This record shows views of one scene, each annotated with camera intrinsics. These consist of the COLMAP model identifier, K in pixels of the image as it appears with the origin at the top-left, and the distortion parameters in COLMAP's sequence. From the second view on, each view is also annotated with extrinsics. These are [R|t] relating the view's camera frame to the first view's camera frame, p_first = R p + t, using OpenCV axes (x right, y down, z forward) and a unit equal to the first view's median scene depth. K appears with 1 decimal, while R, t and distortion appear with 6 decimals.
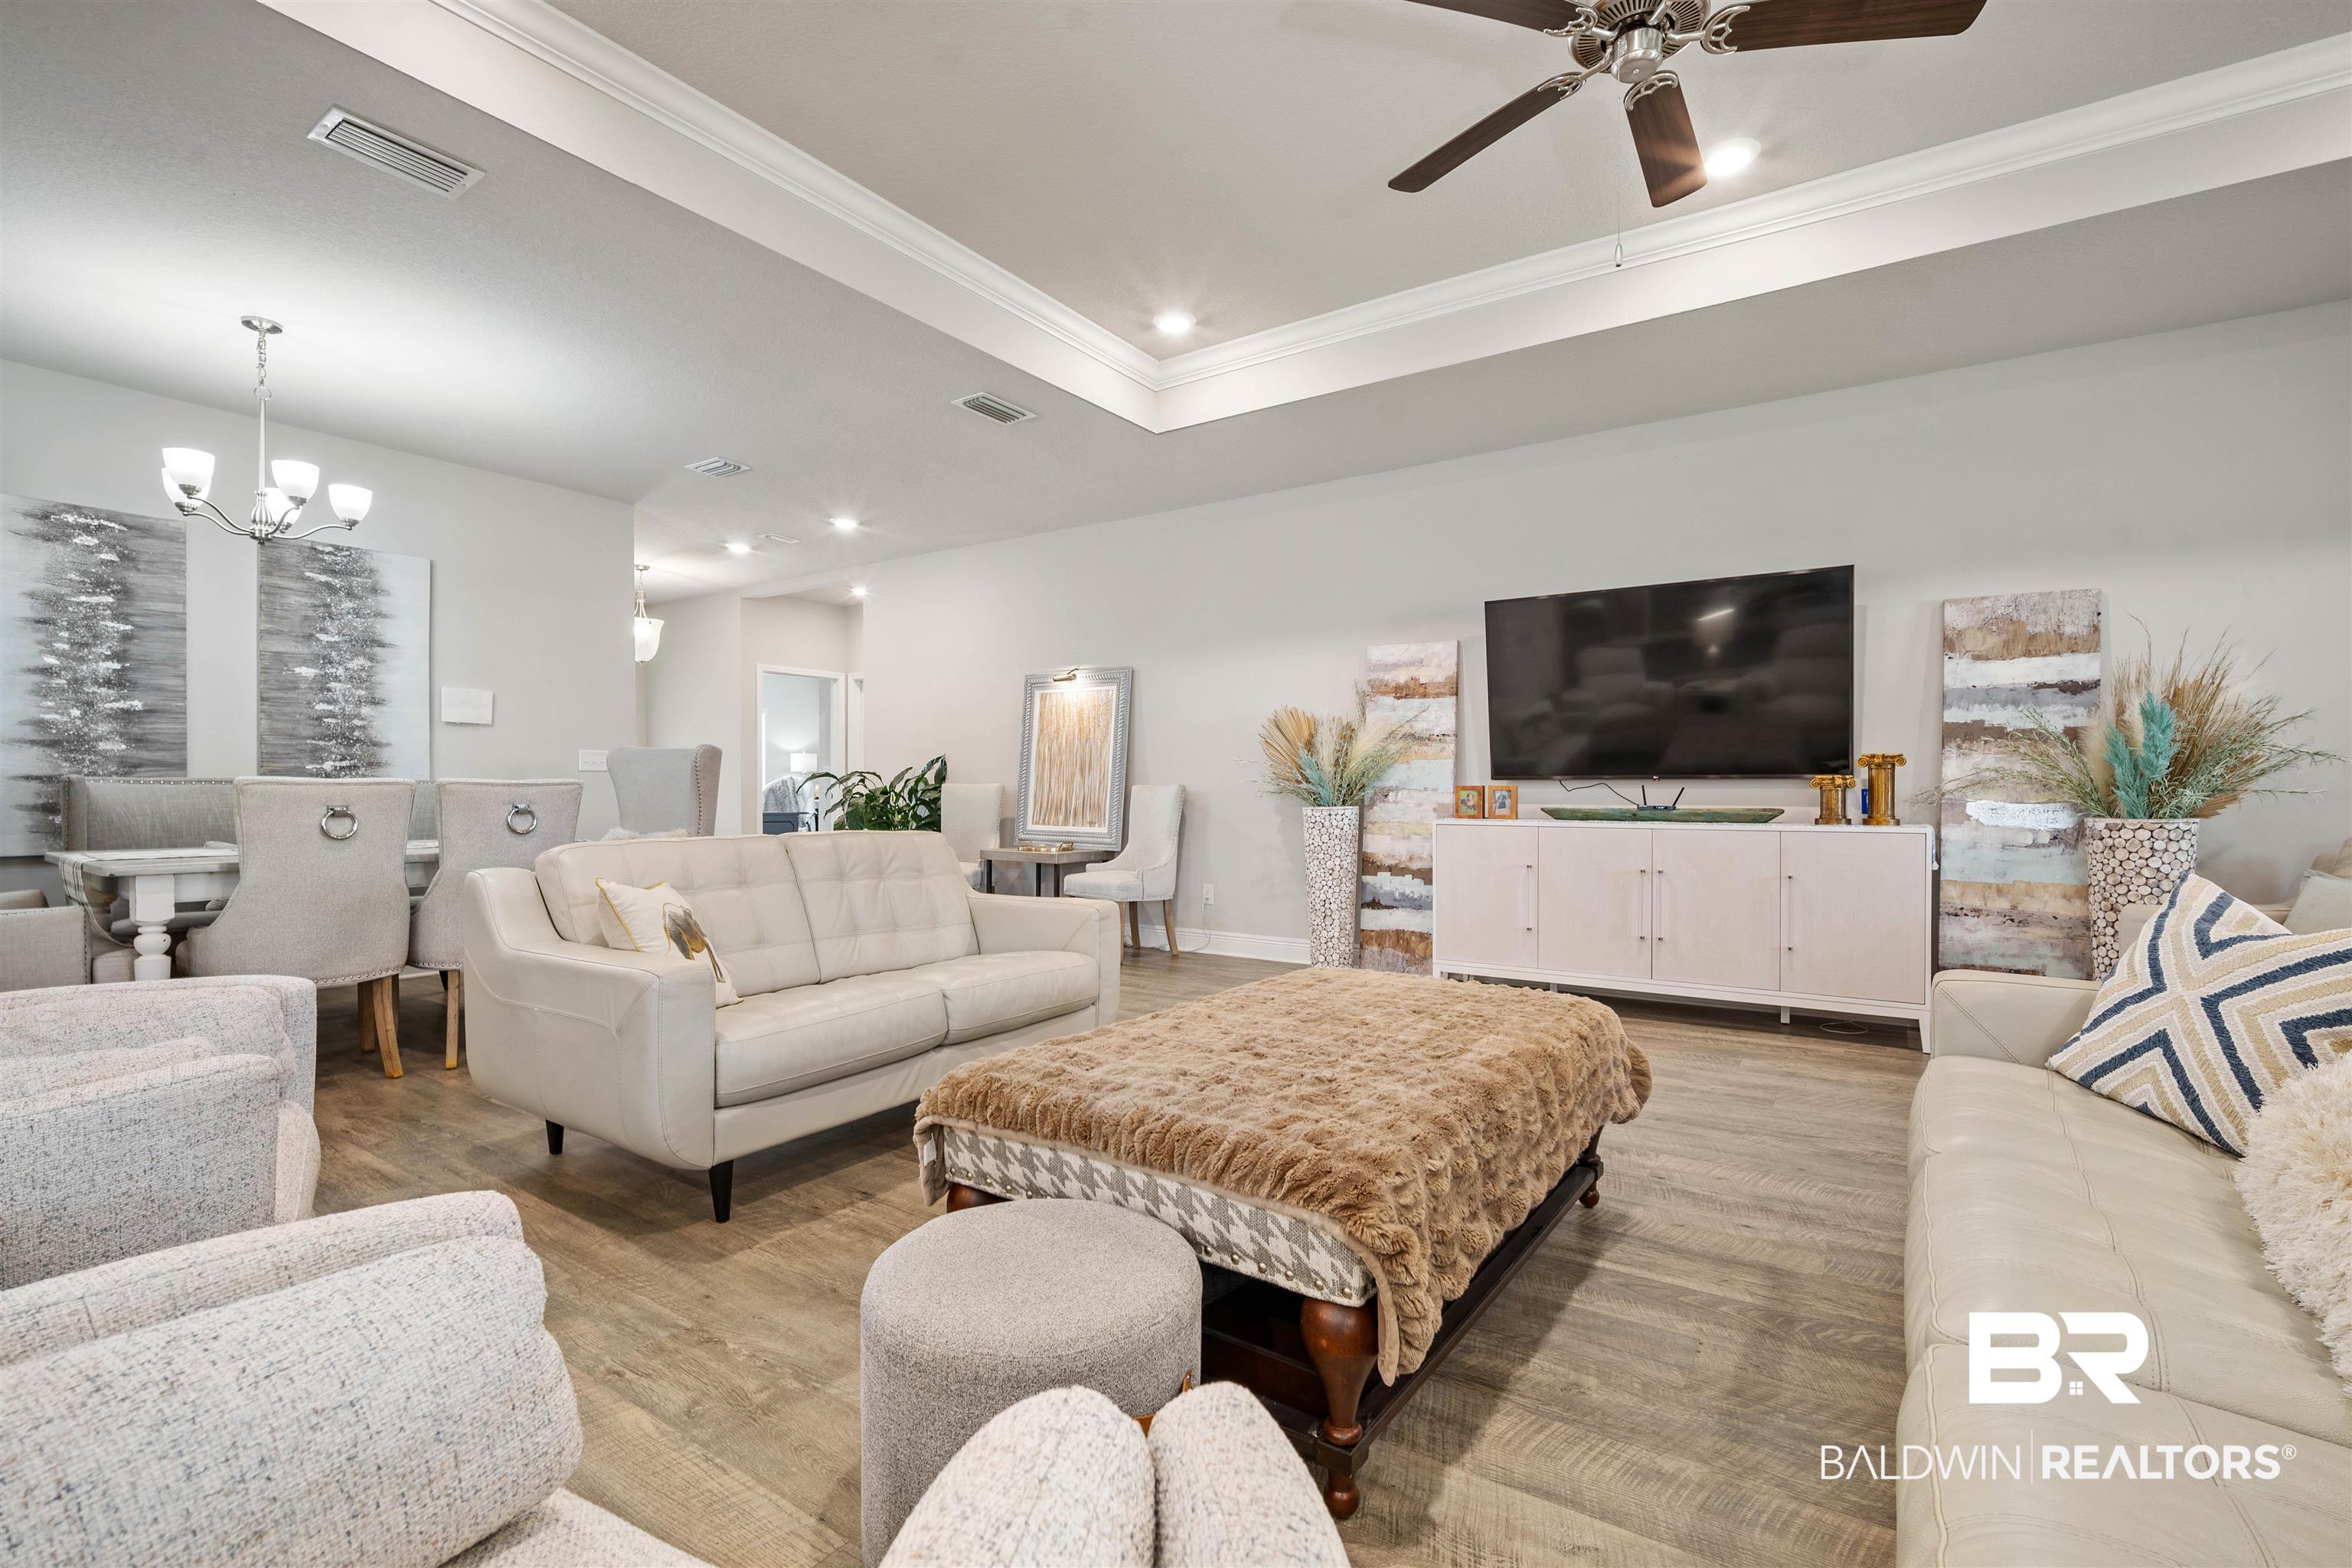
lens RADIAL K [[1044.3, 0, 1183.3], [0, 1044.3, 791.7], [0, 0, 1]] dist [-0.000950, 0.000071]
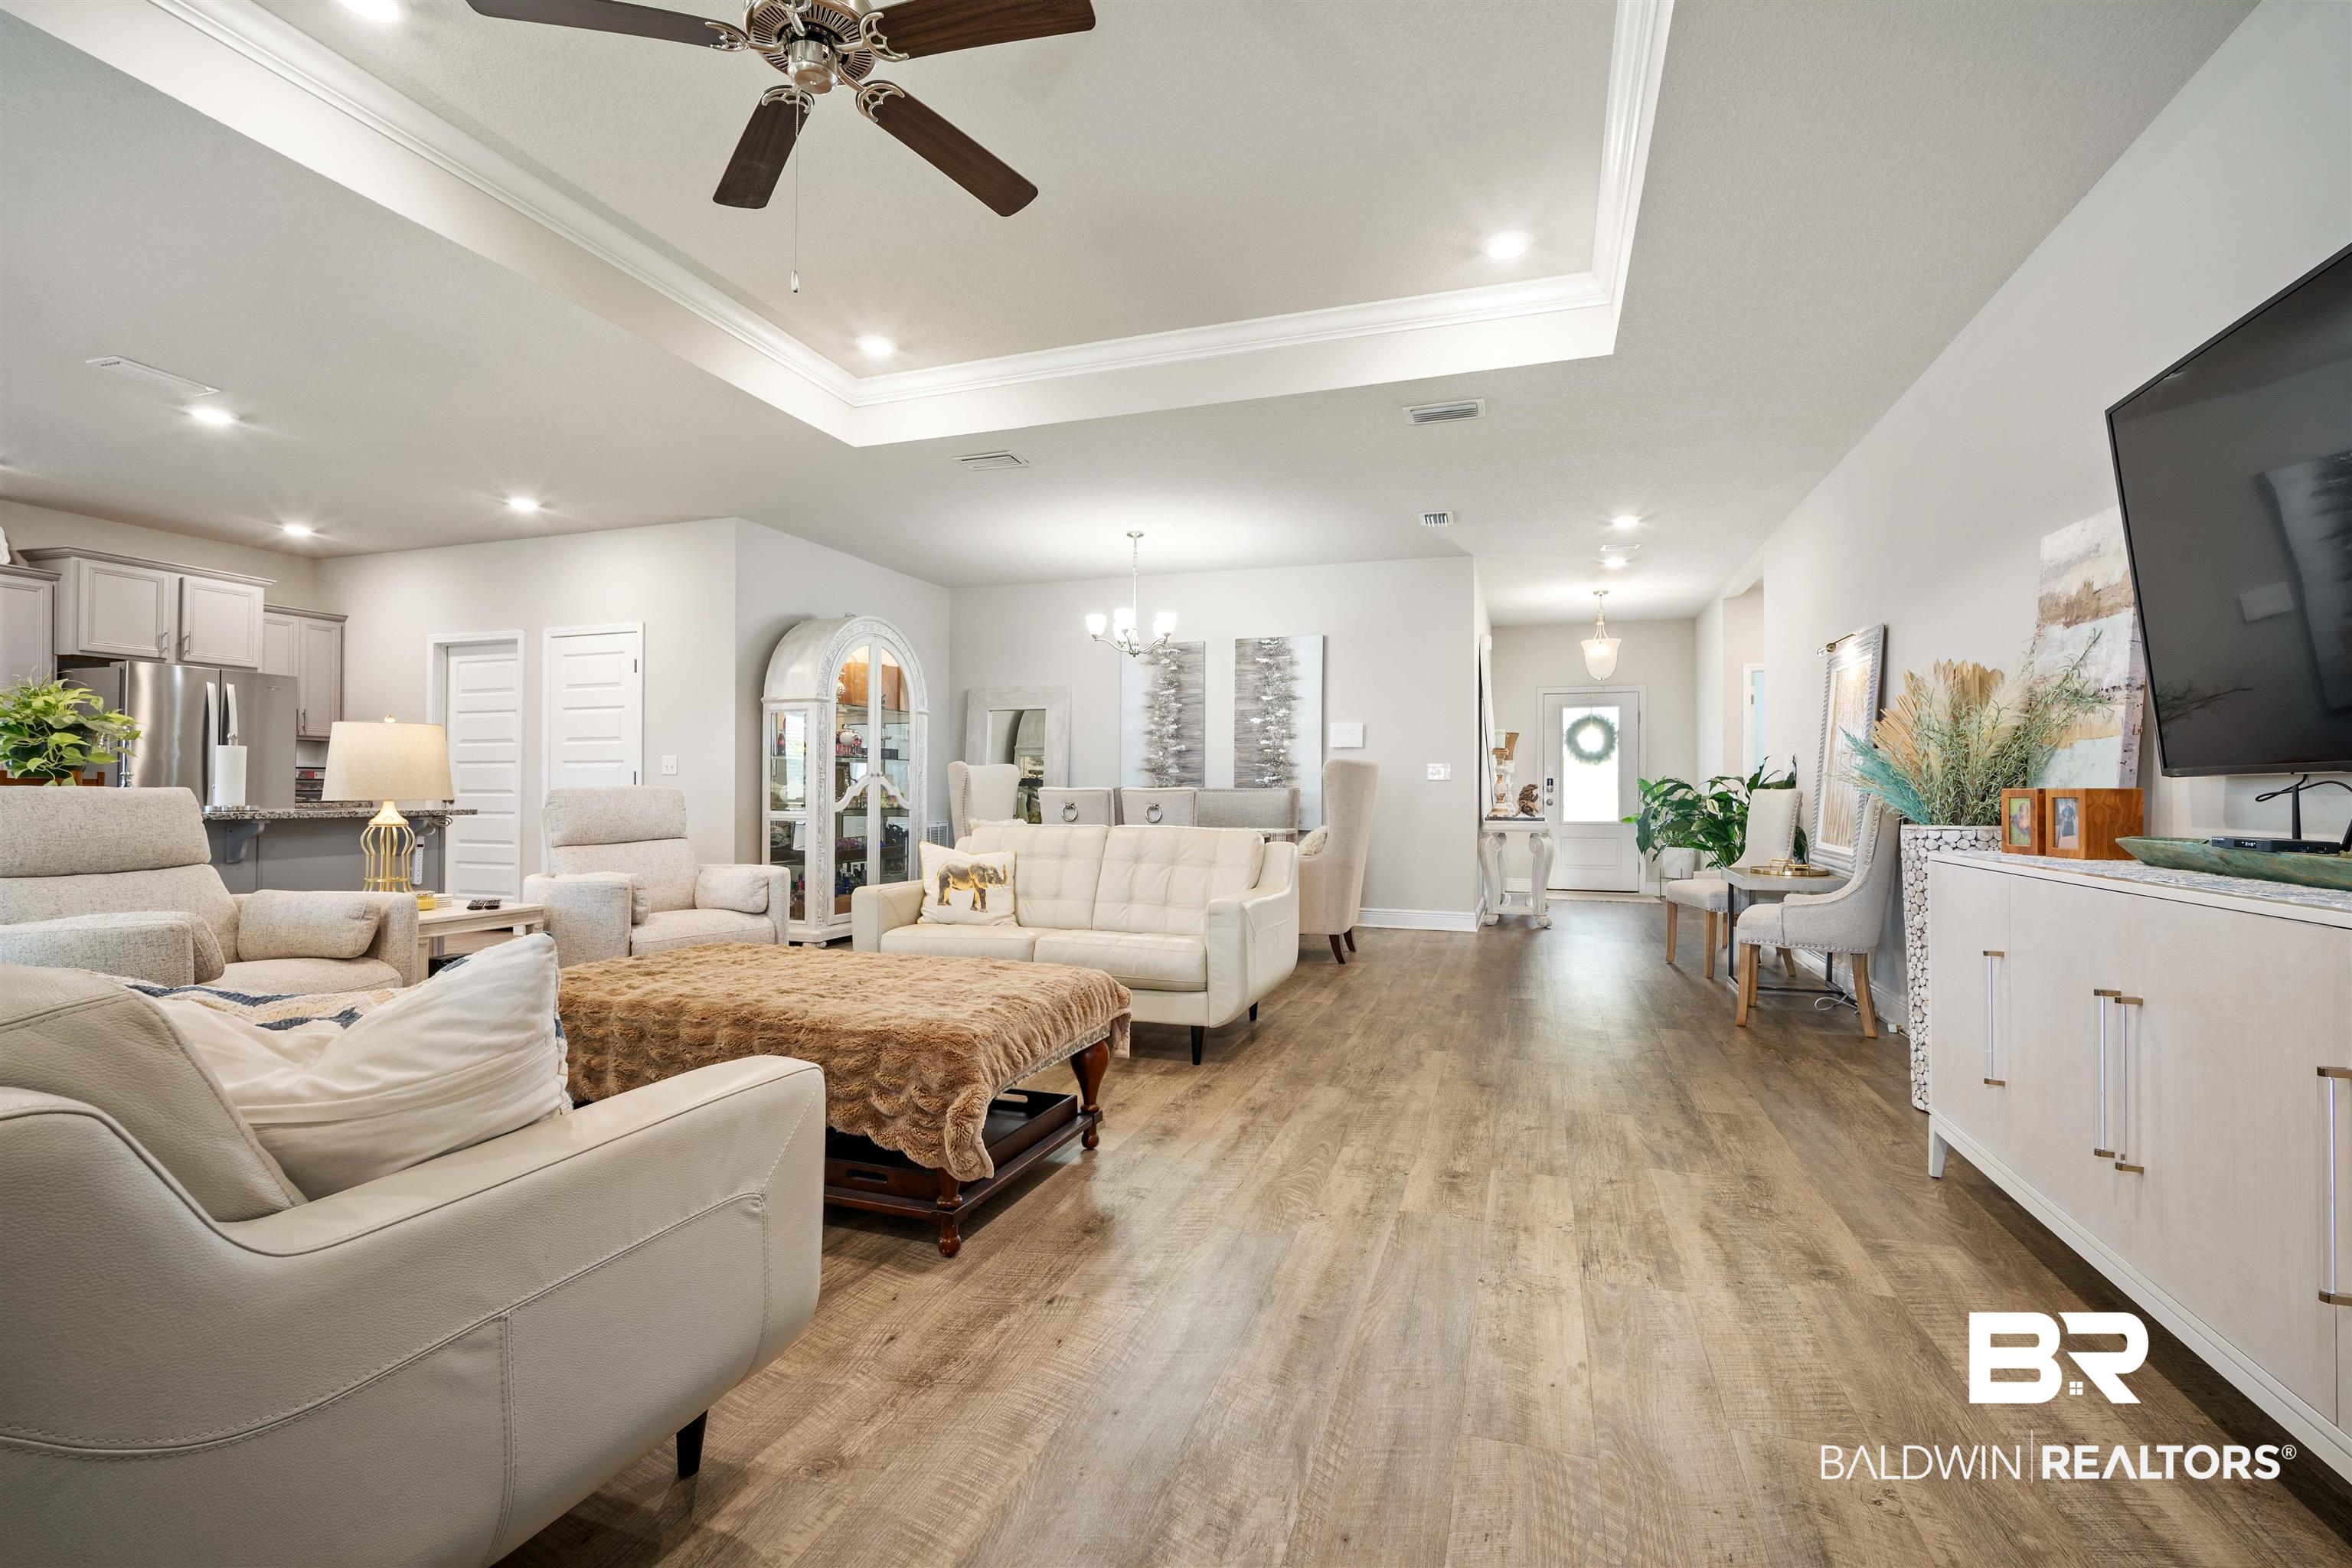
lens RADIAL K [[1037.2, 0, 1177.3], [0, 1037.2, 773.7], [0, 0, 1]] dist [0.000447, 0.000465]
pose [[0.256184, -0.017820, -0.966464, 0.671382], [-0.006391, 0.999777, -0.020128, -0.001552], [0.966607, 0.011333, 0.256013, 0.488337]]
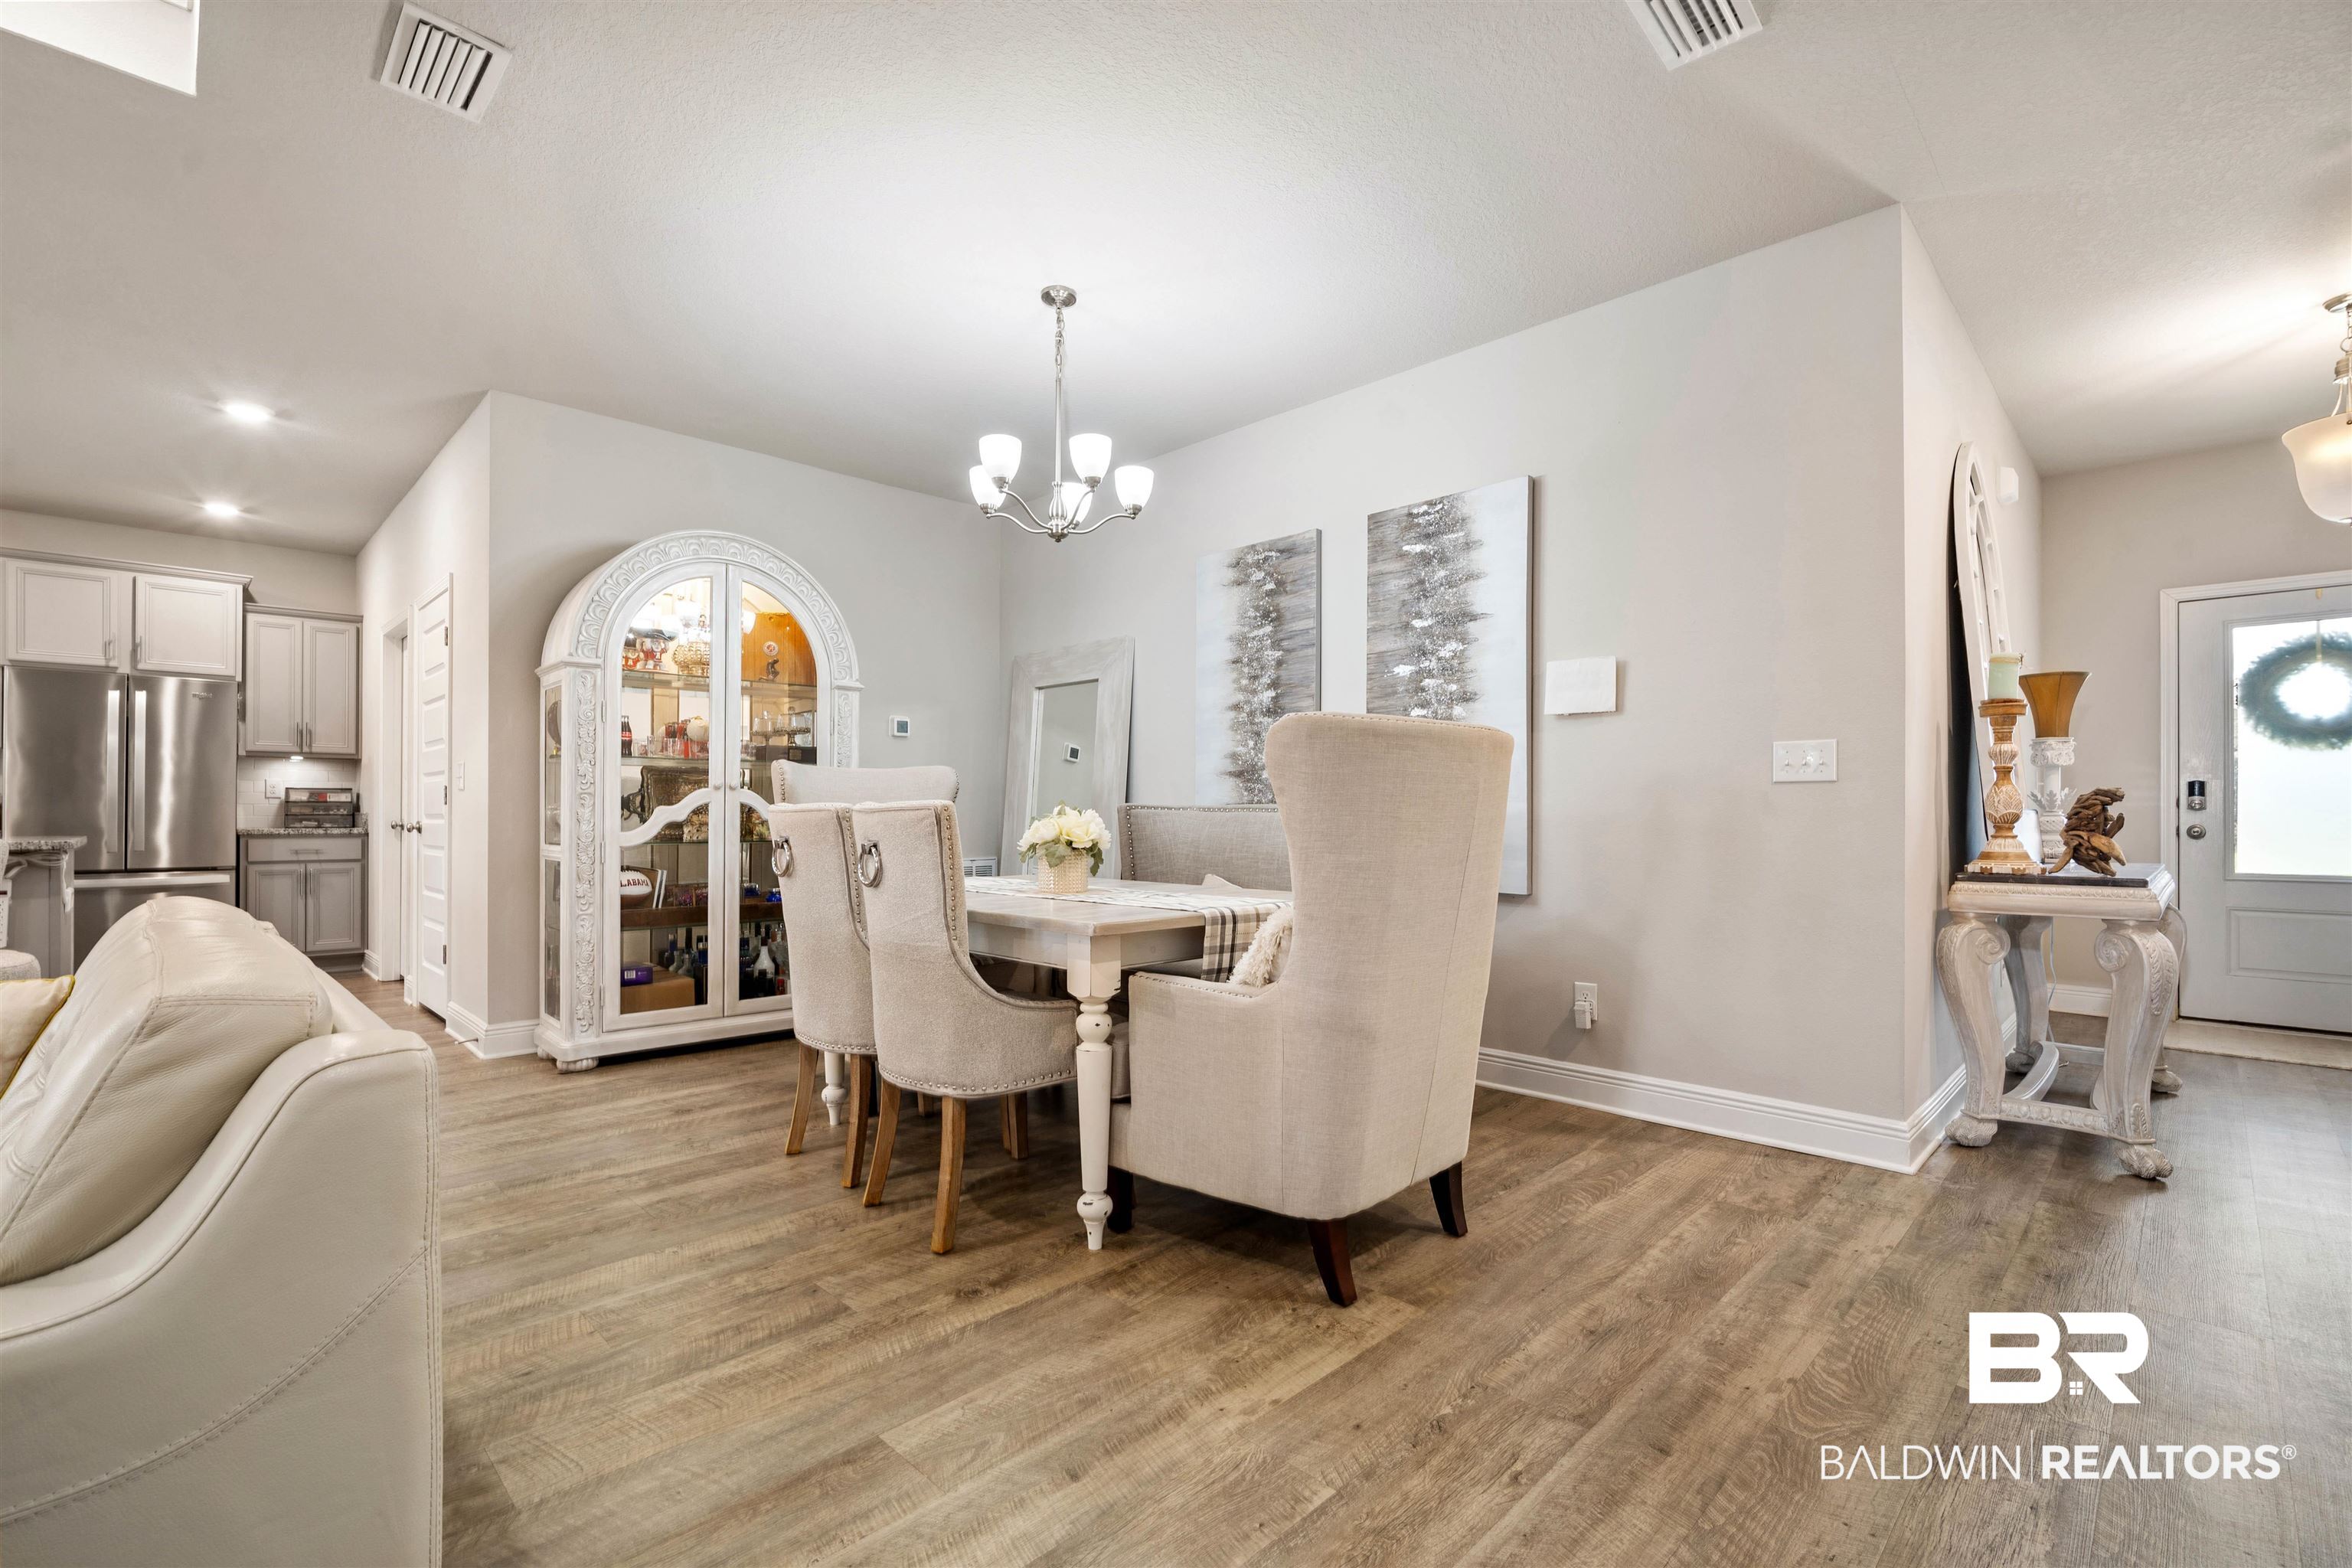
lens RADIAL K [[1040.2, 0, 1176.3], [0, 1040.2, 805.3], [0, 0, 1]] dist [-0.008754, 0.000083]
pose [[-0.195900, -0.009666, -0.980576, -0.026313], [-0.003460, 0.999952, -0.009166, -0.003949], [0.980618, 0.001597, -0.195924, 1.004810]]
